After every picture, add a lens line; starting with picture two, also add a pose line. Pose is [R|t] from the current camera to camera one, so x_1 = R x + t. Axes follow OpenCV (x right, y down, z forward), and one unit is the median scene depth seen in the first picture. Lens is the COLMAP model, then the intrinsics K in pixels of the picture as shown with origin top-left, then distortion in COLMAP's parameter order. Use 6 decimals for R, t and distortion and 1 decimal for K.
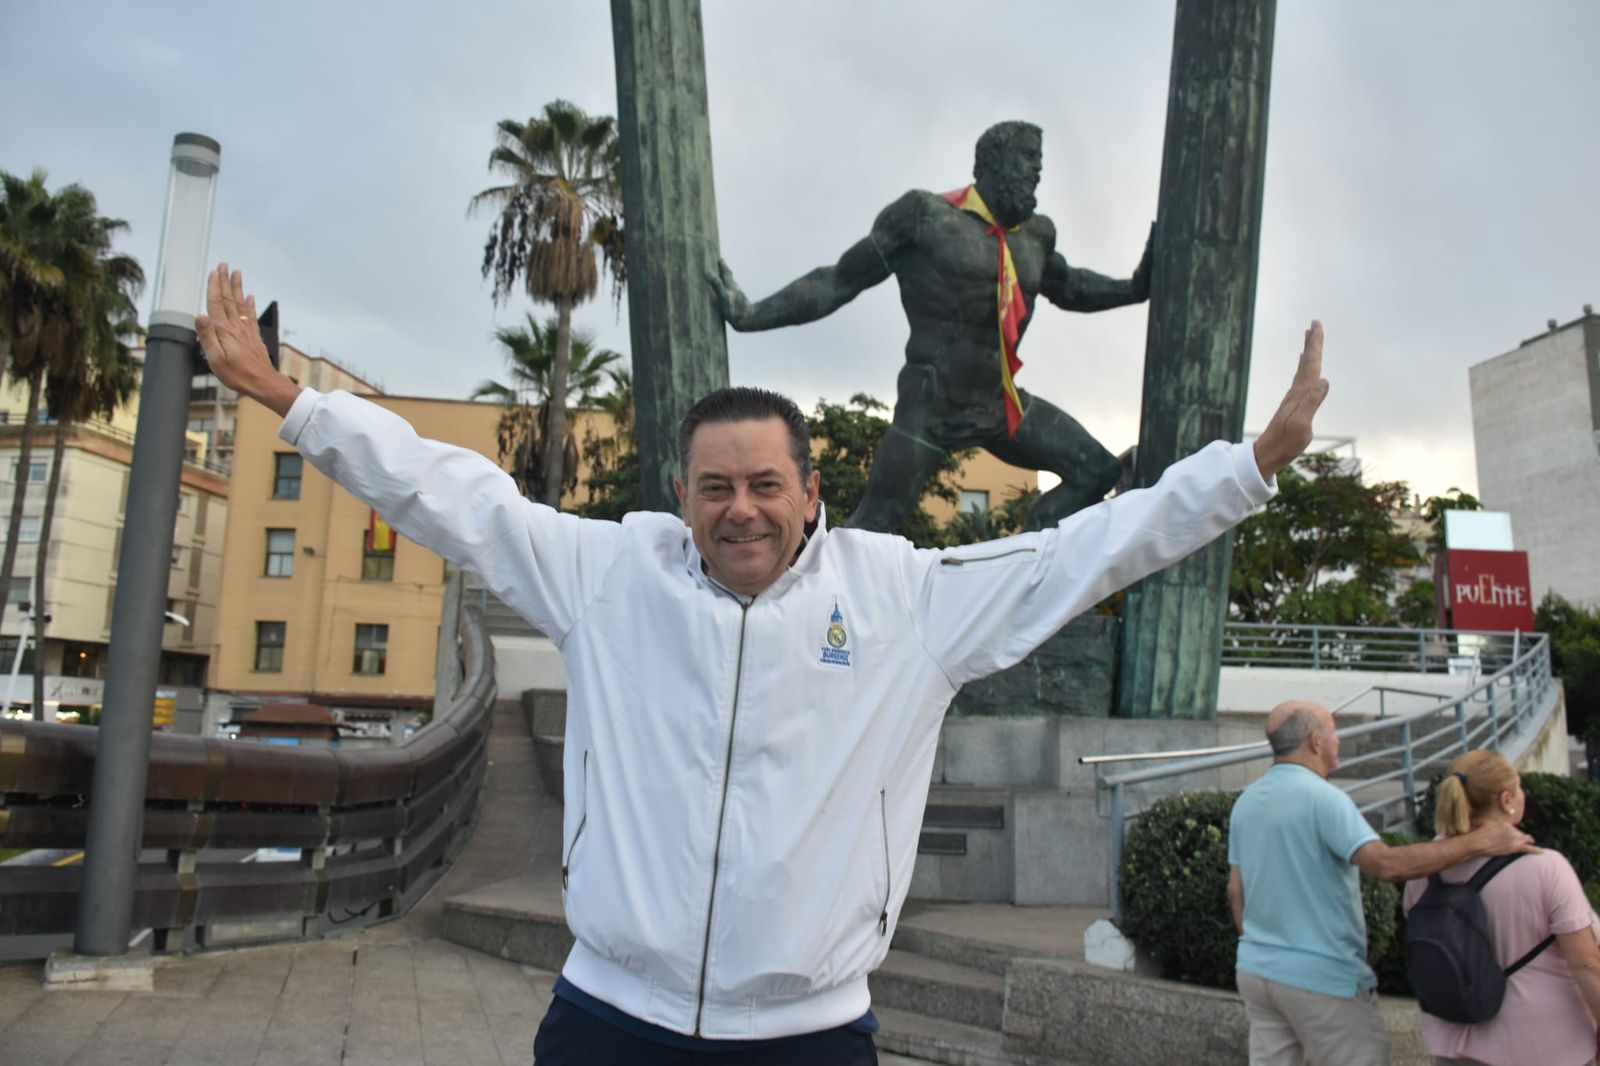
lens RADIAL K [[1199.5, 0, 793.0], [0, 1199.5, 524.7], [0, 0, 1]] dist [-0.030868, 0.007552]
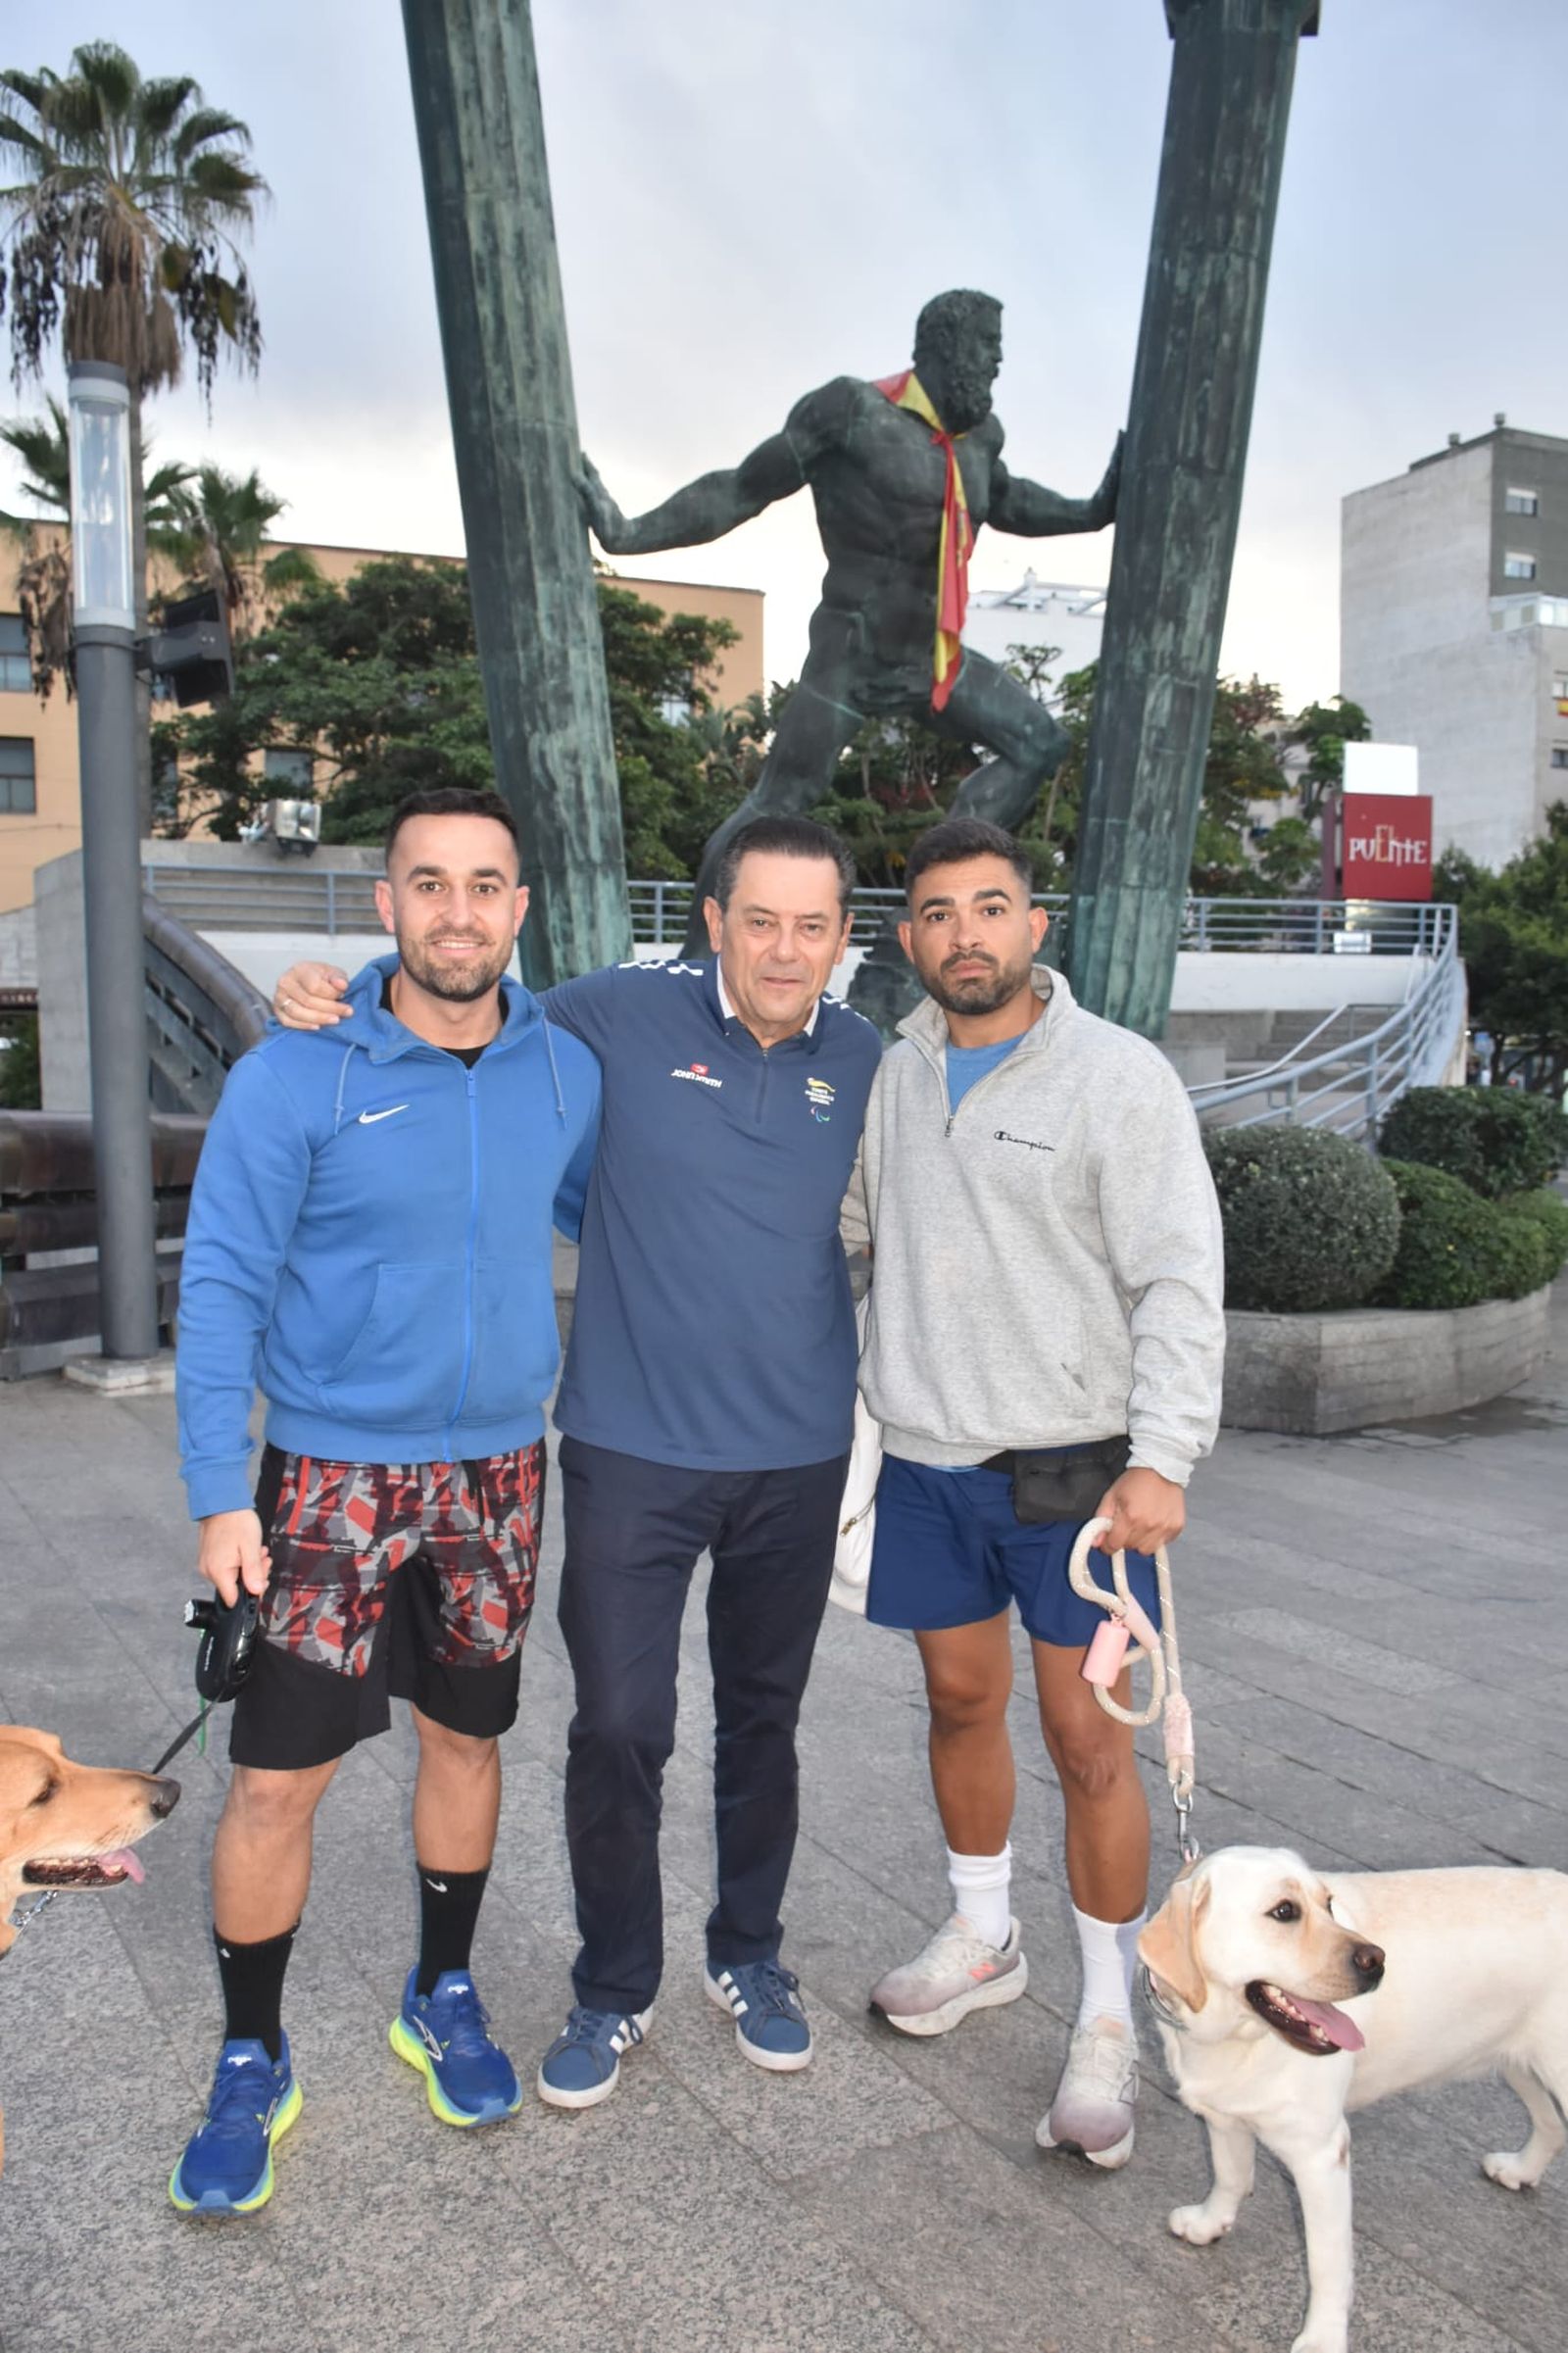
lens RADIAL K [[1764.0, 0, 784.0], [0, 1764.0, 1176.5], [0, 0, 1]] dist [-0.030868, 0.007552]
pose [[0.972046, -0.048601, 0.229705, -0.222216], [-0.013505, 0.965149, 0.261354, -0.074150], [-0.234401, -0.257150, 0.937513, -0.195425]]
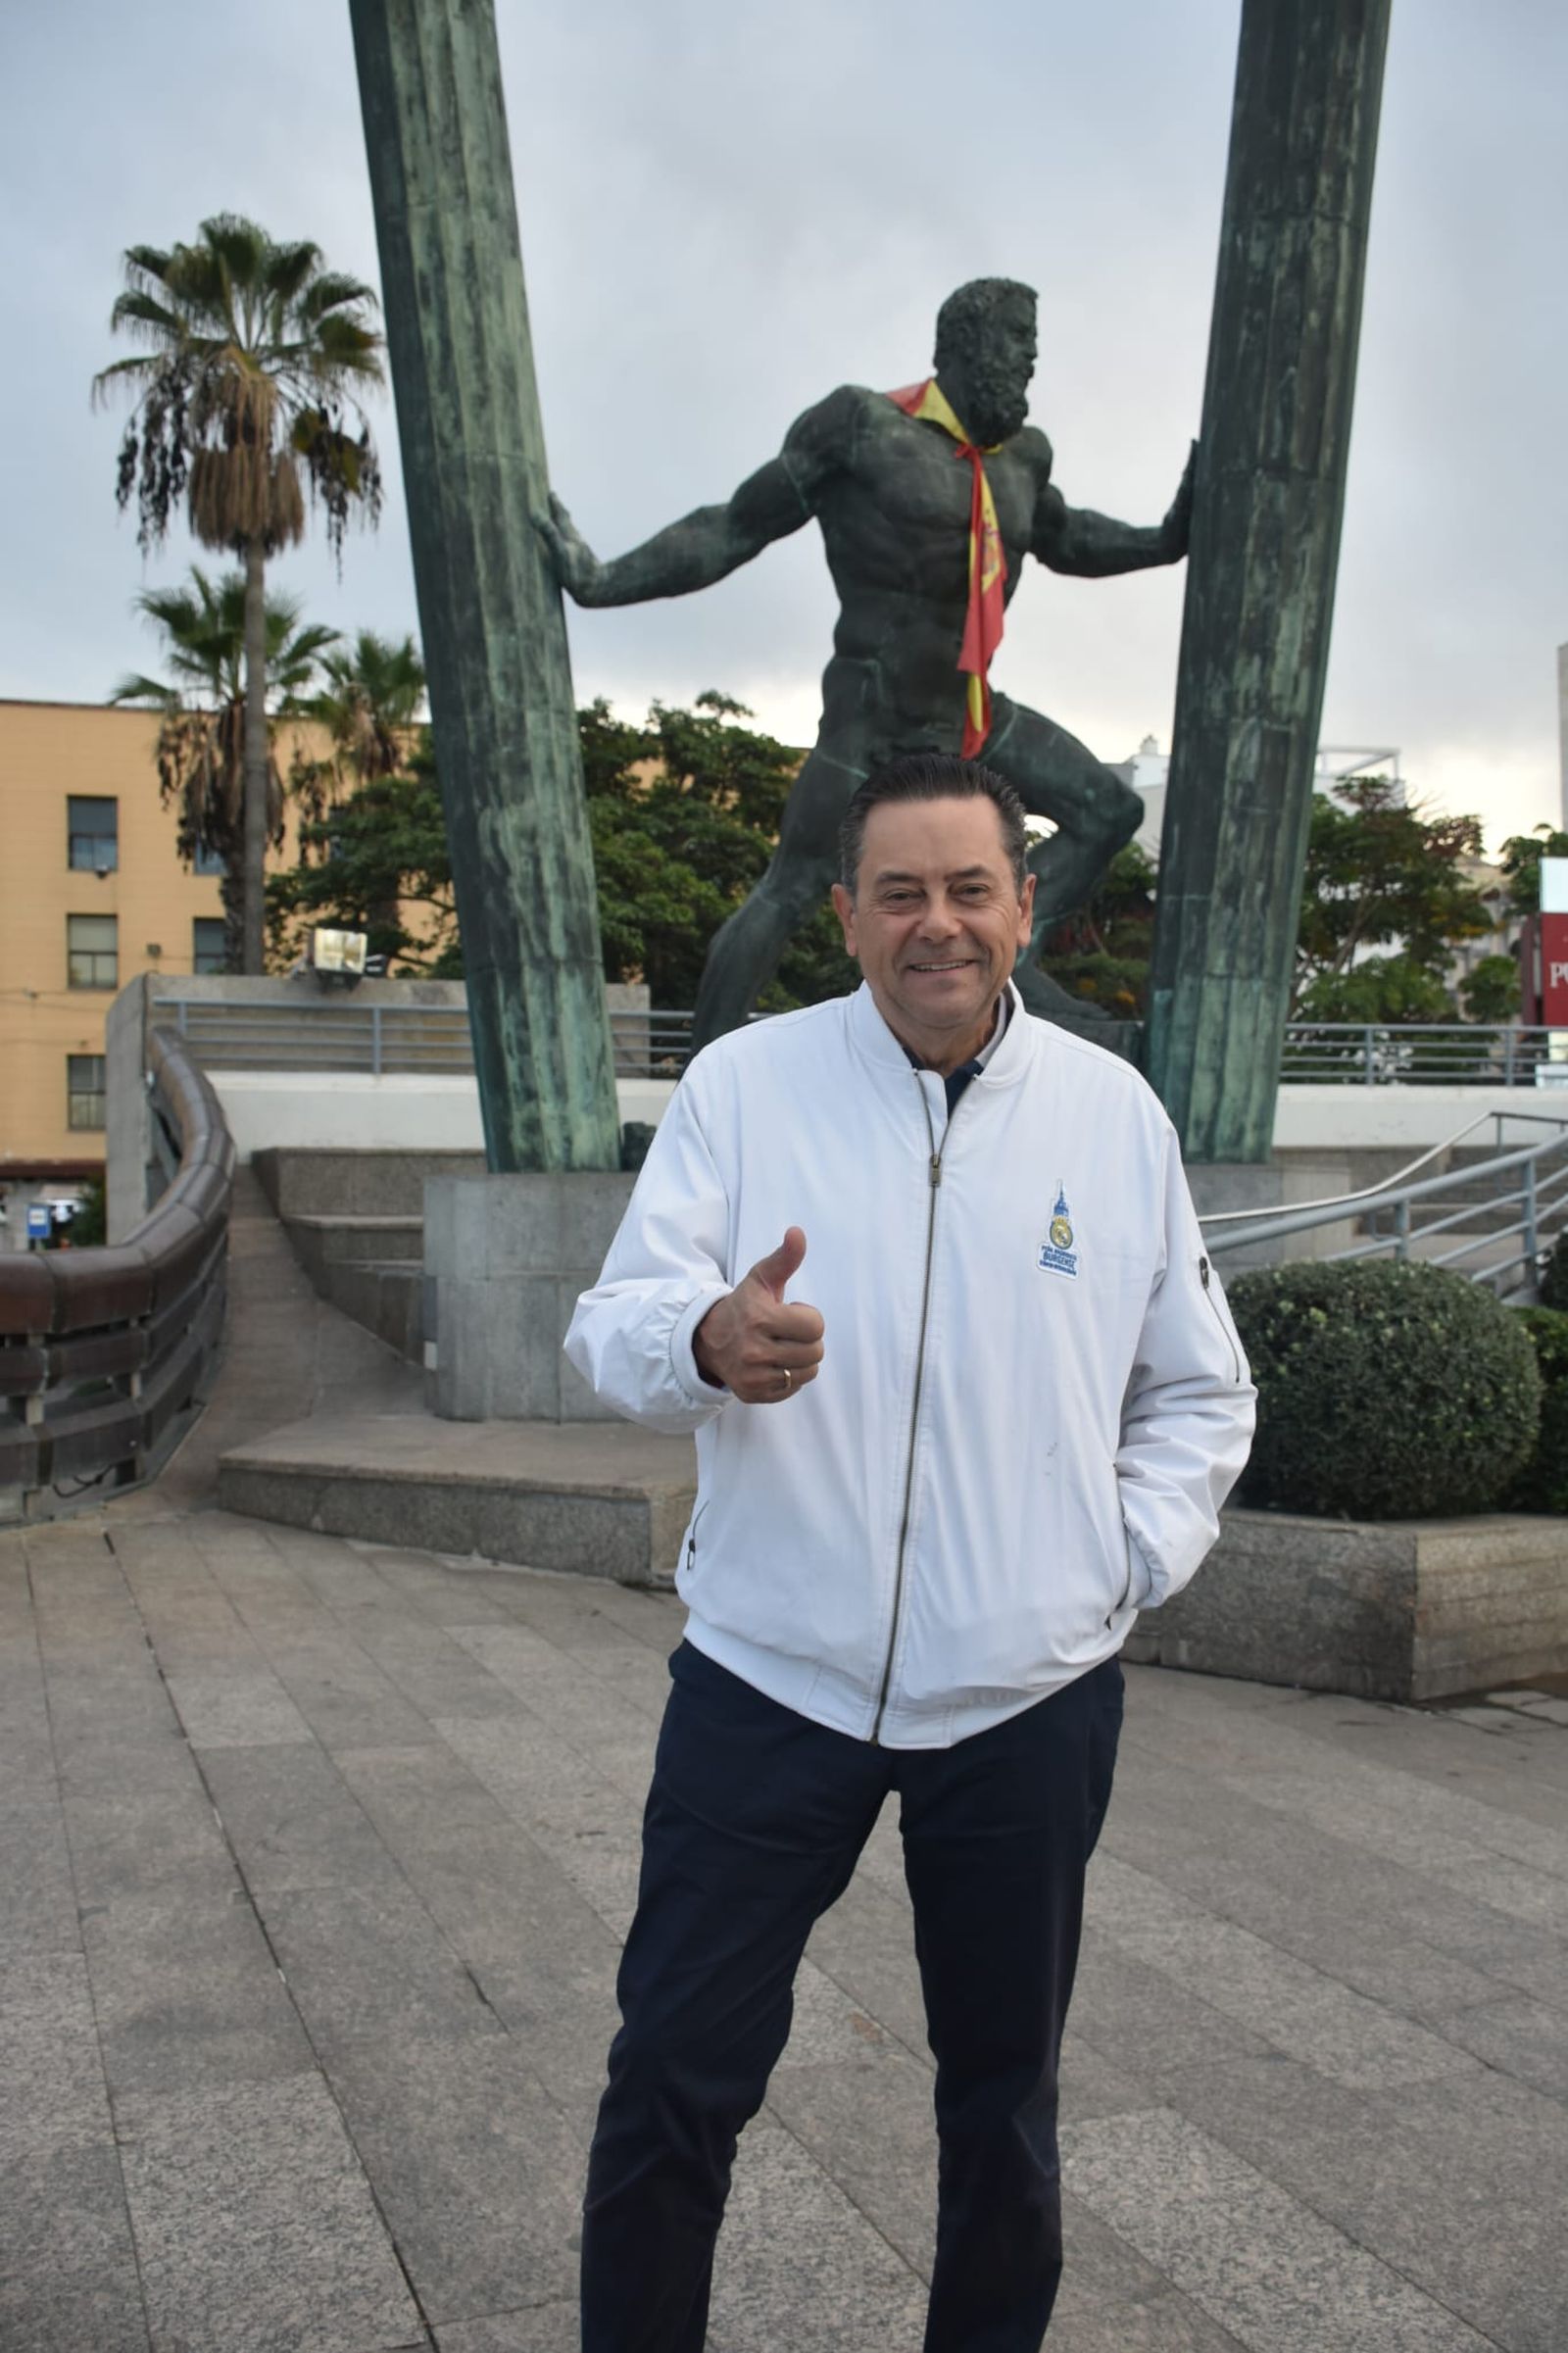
lens RADIAL K [[1748.6, 0, 788.4], [0, 1748.6, 1181.3], [0, 0, 1]] dist [-0.031114, 0.006903]
pose [[0.993294, -0.035470, 0.110043, -0.051581], [0.016562, 0.985615, 0.168195, -0.008472], [-0.114426, -0.165245, 0.979592, -0.010247]]
